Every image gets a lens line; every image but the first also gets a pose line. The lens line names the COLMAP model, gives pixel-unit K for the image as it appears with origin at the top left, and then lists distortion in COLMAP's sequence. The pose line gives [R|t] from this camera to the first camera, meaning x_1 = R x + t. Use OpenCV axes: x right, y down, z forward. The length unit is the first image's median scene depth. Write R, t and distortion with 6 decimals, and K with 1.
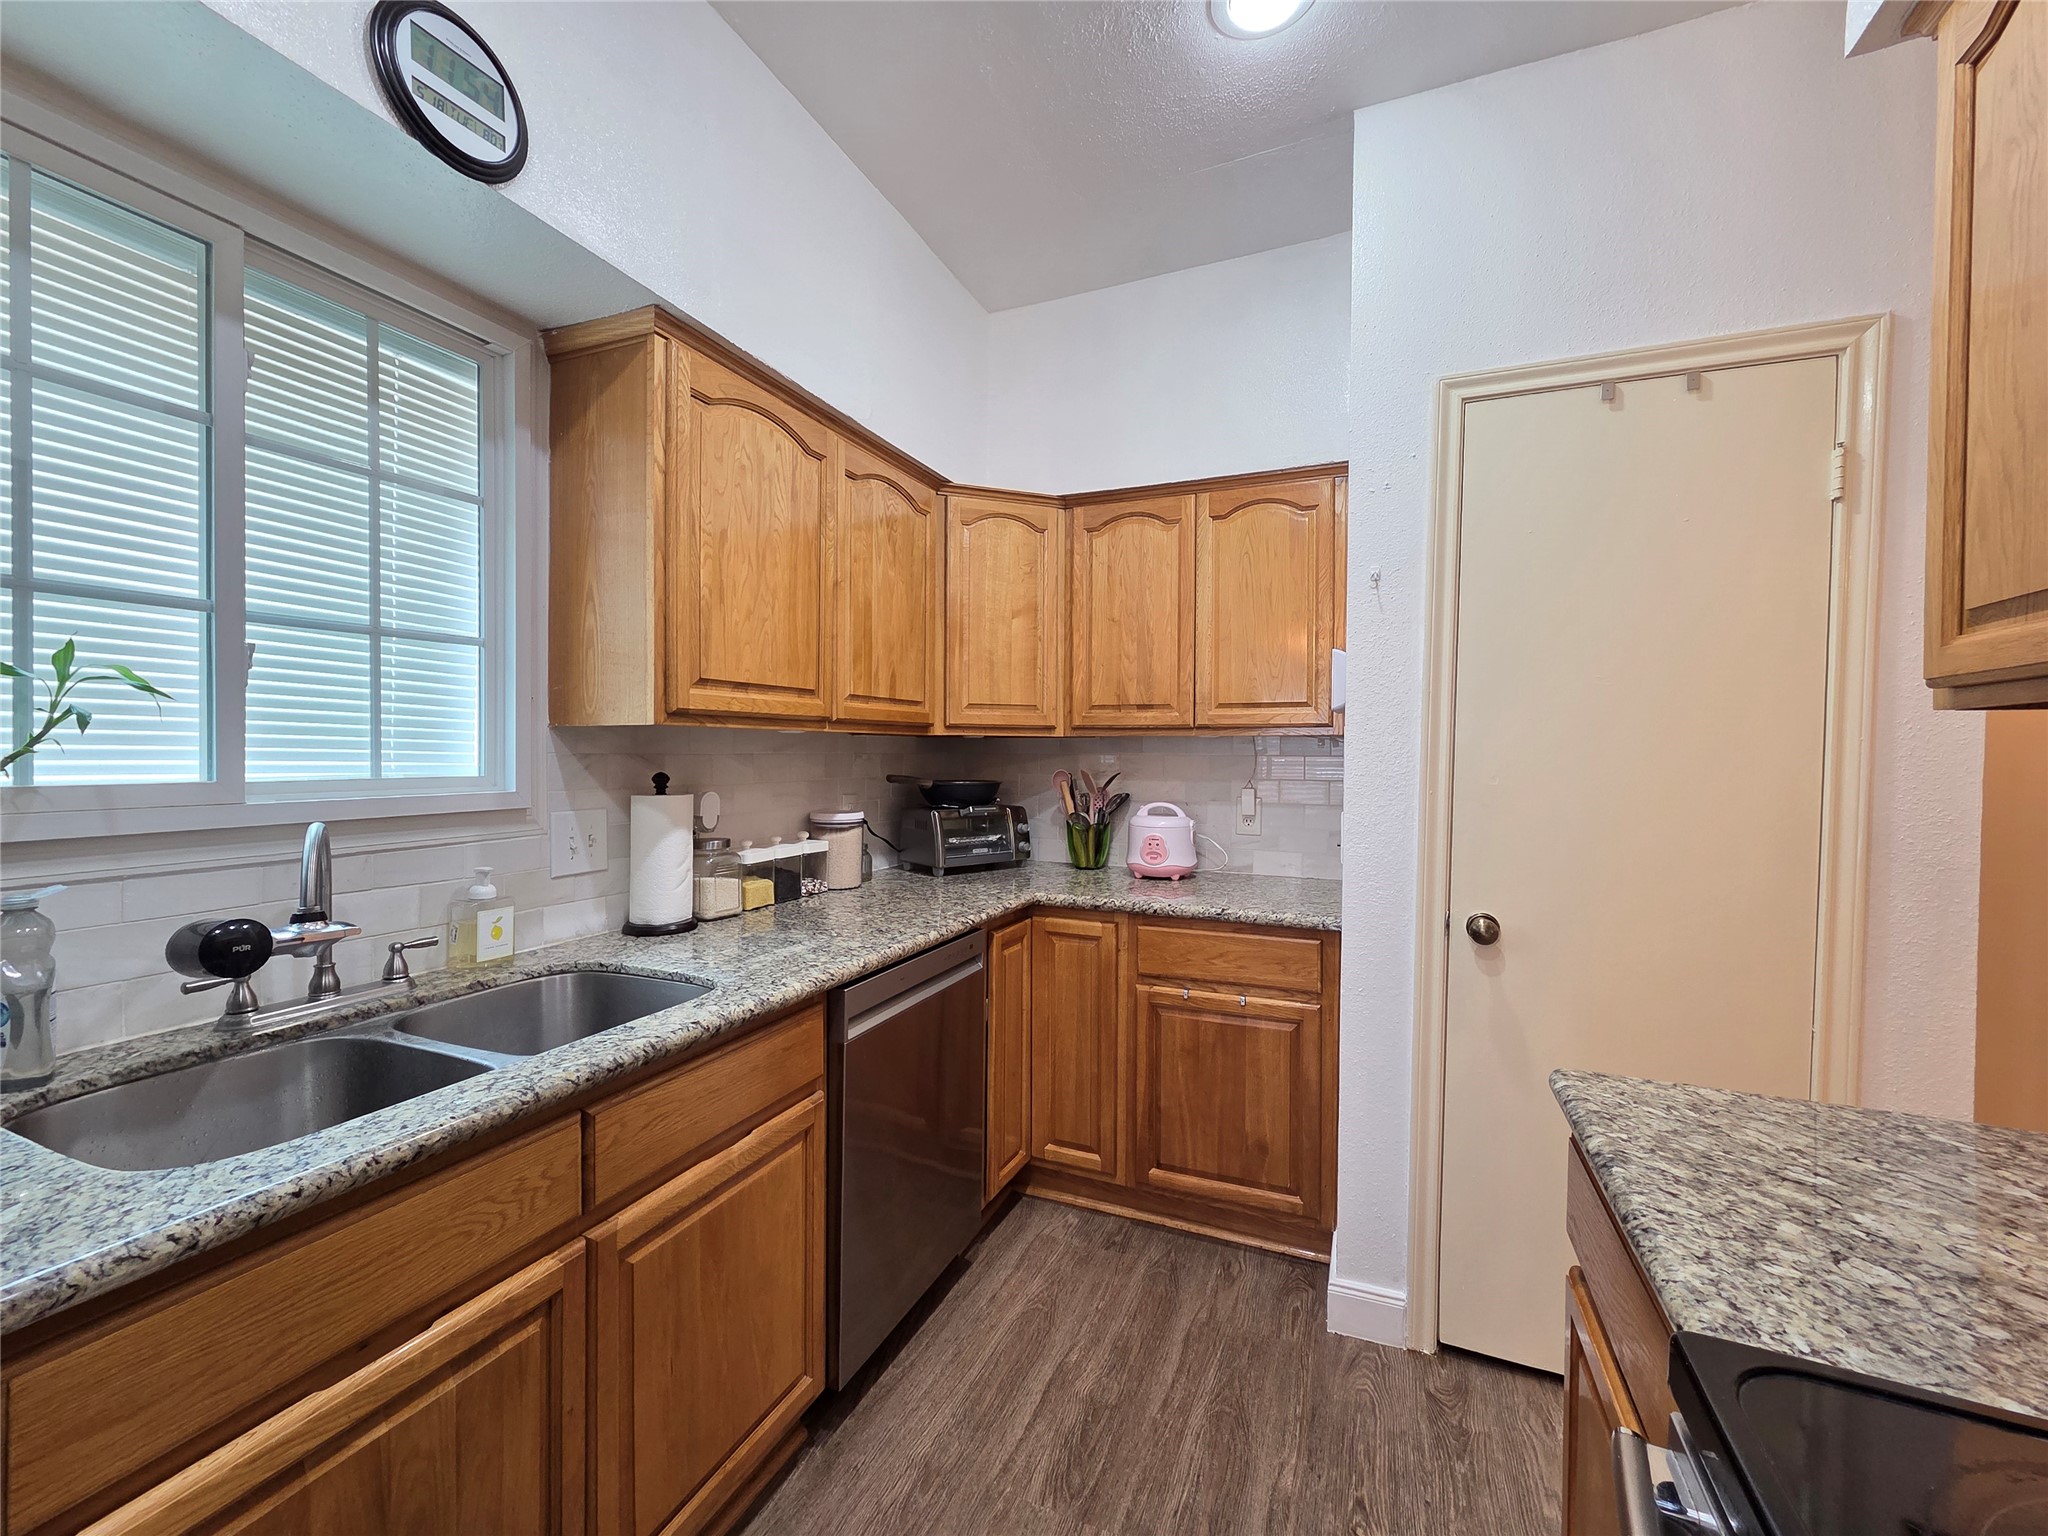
lens RADIAL K [[838.2, 0, 1020.7], [0, 838.2, 758.2], [0, 0, 1]] dist [-0.000069, 0.000054]
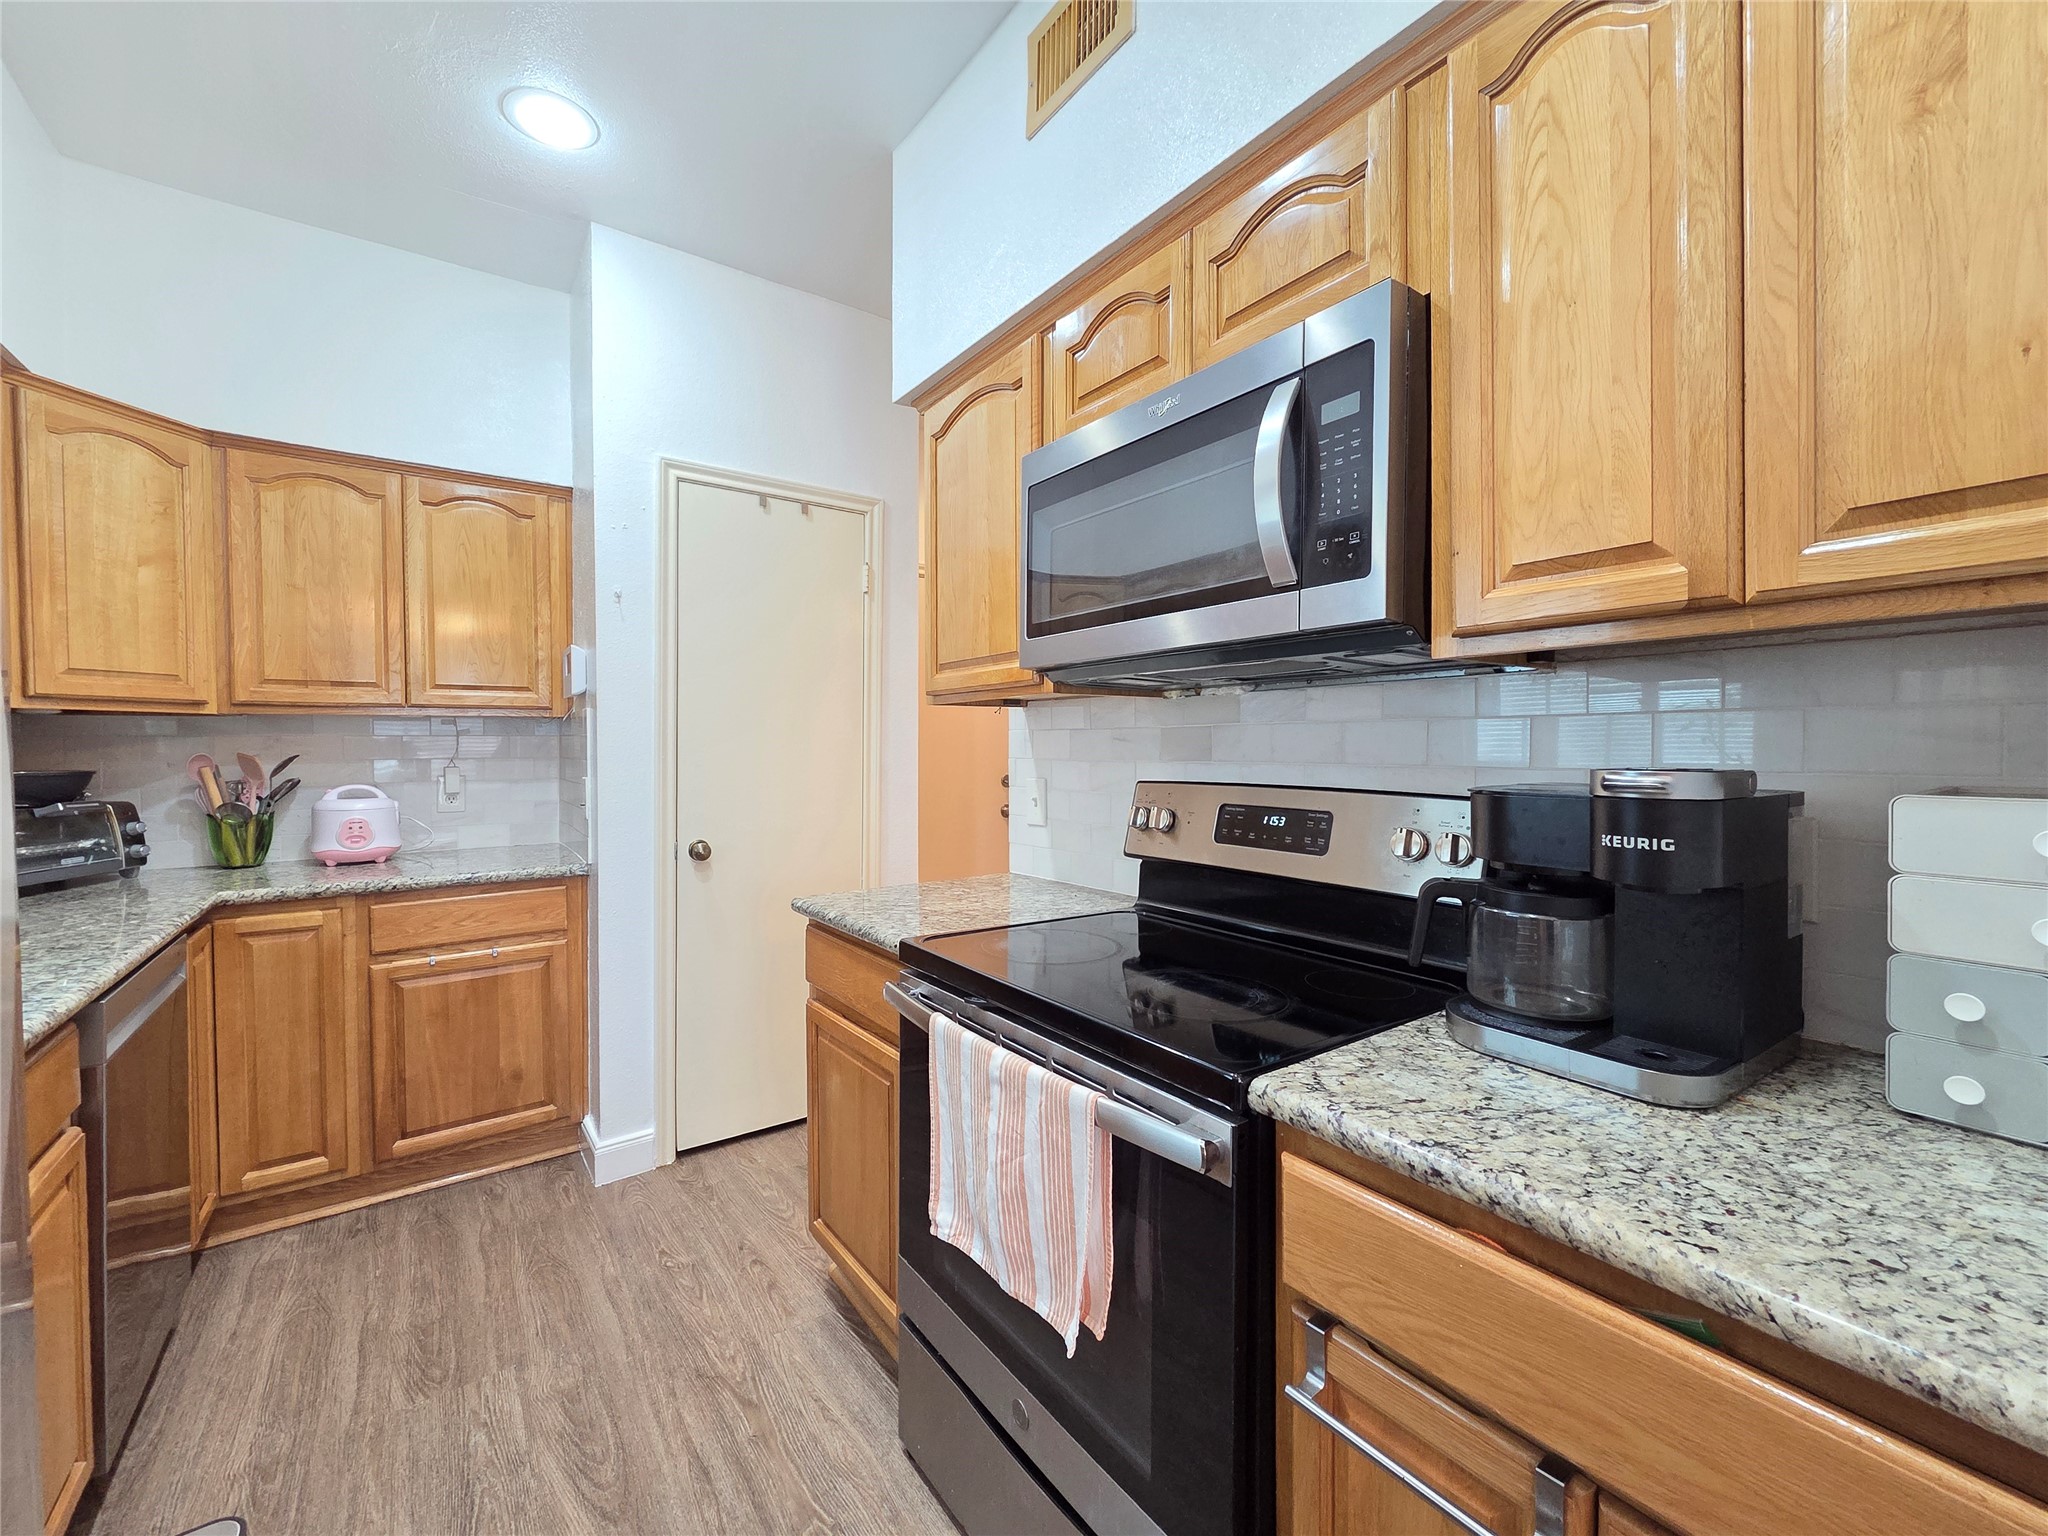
lens RADIAL K [[838.2, 0, 1022.5], [0, 838.2, 758.1], [0, 0, 1]] dist [-0.000069, 0.000054]
pose [[0.504065, -0.025629, 0.863285, -0.398006], [0.016802, 0.999661, 0.019867, 0.023726], [-0.863502, 0.004491, 0.504325, -0.202801]]
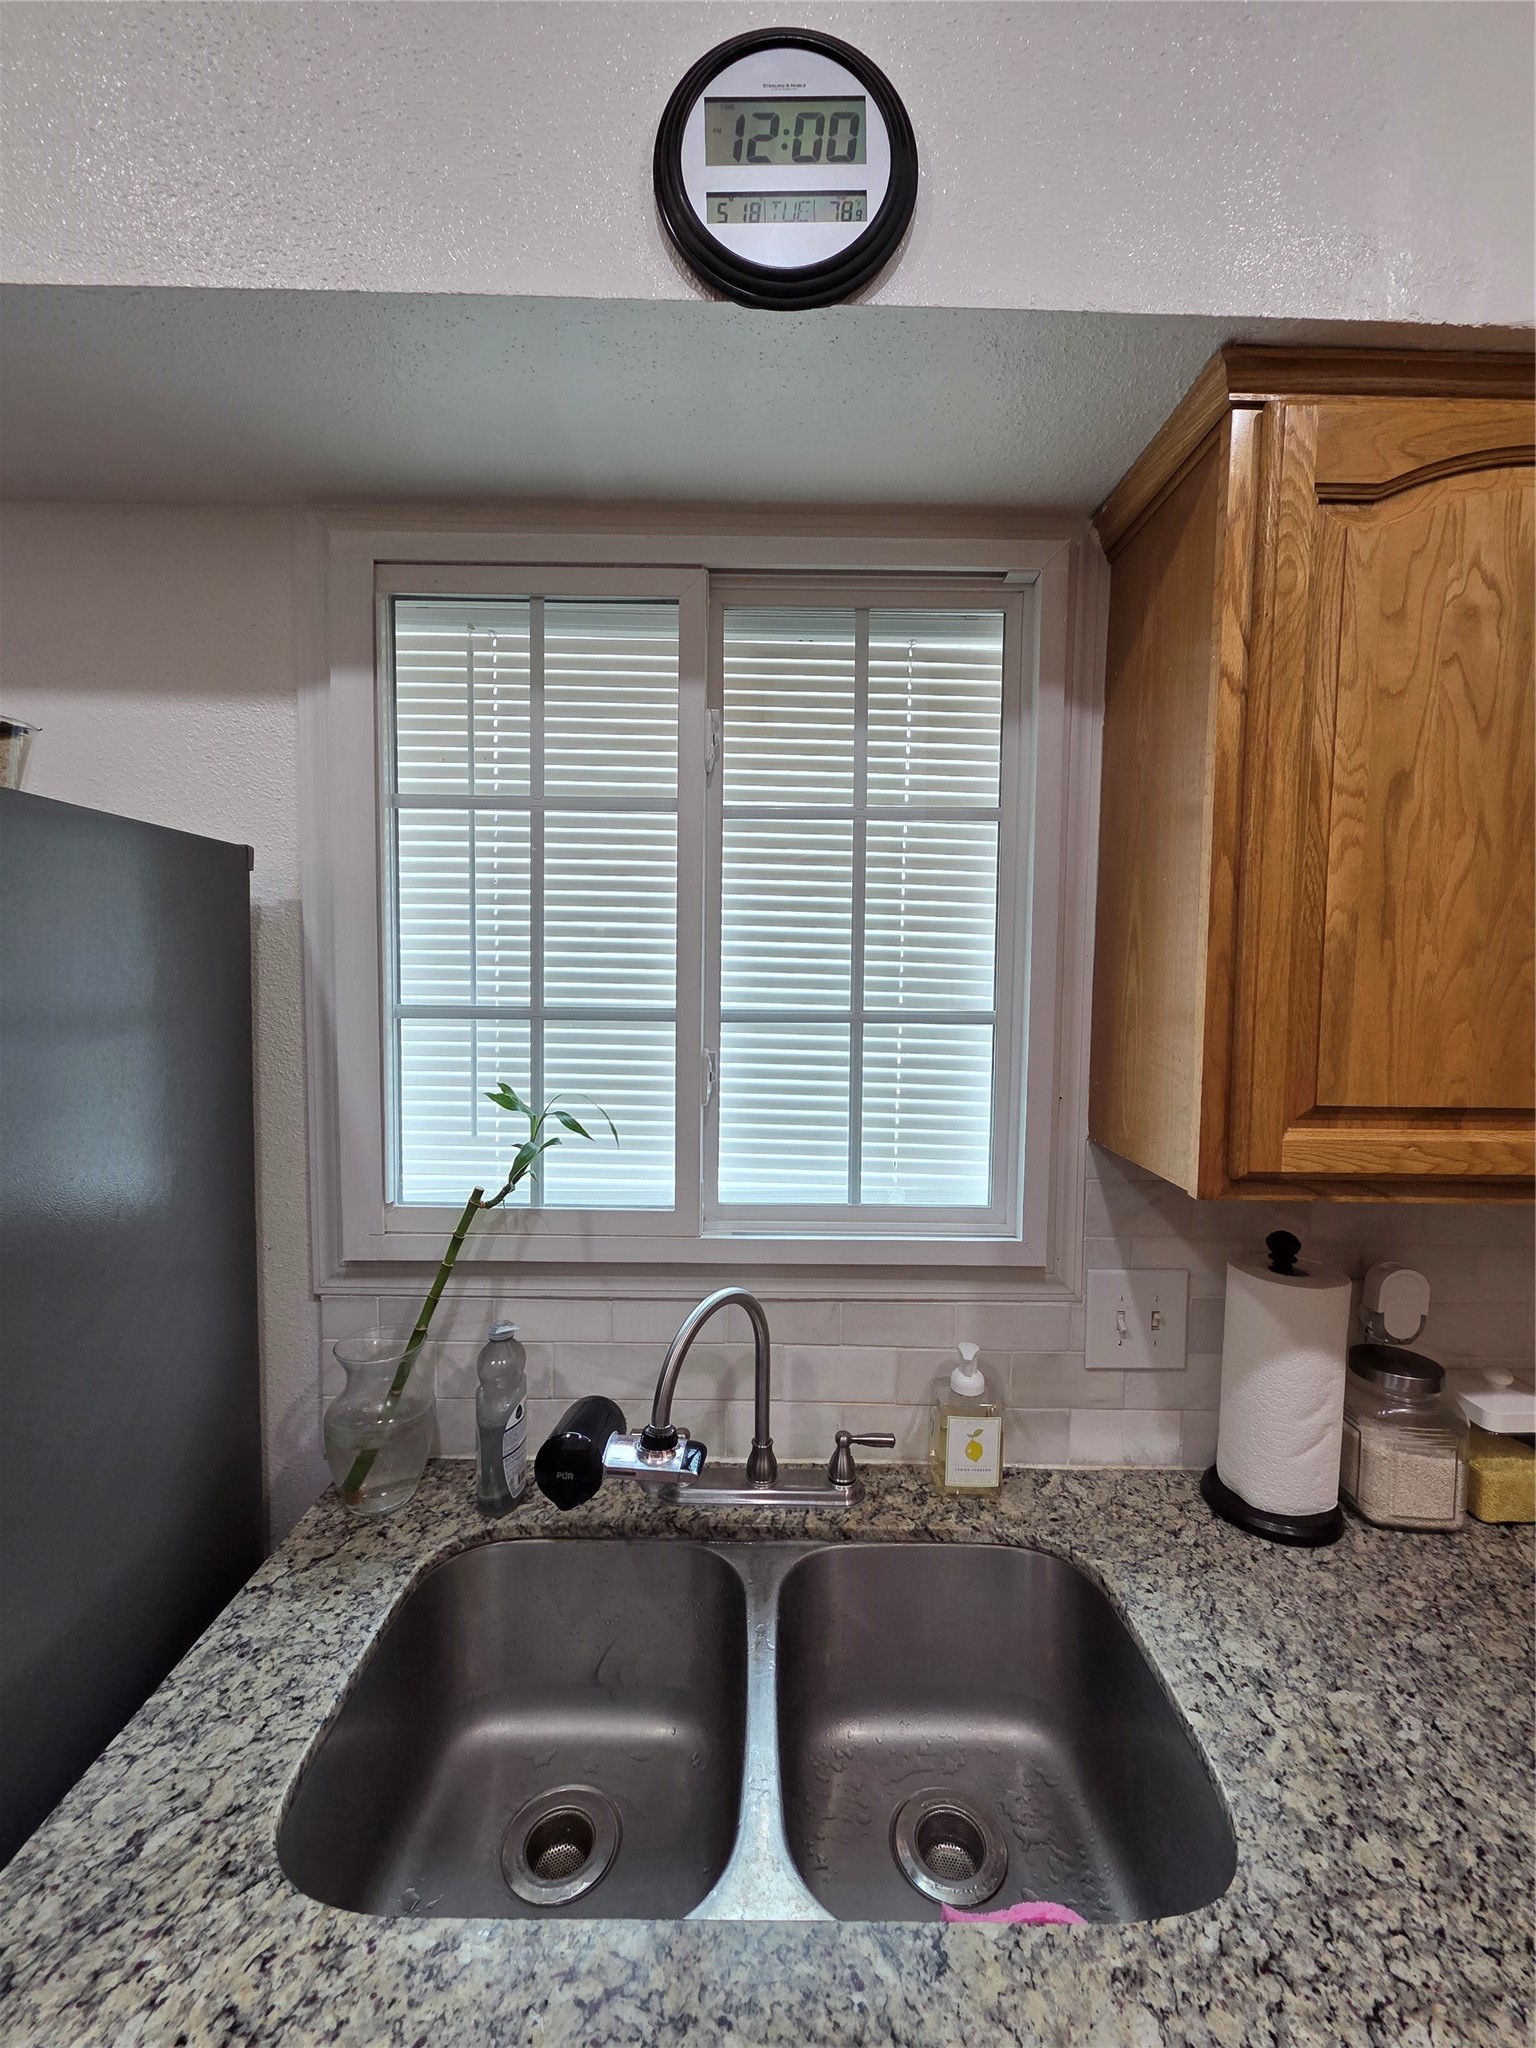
lens RADIAL K [[838.2, 0, 778.0], [0, 838.2, 1017.0], [0, 0, 1]] dist [-0.000069, 0.000054]
pose [[0.405967, 0.053717, -0.912308, -0.070144], [-0.020550, 0.998555, 0.049651, -0.149884], [0.913657, -0.001409, 0.406484, 0.486785]]
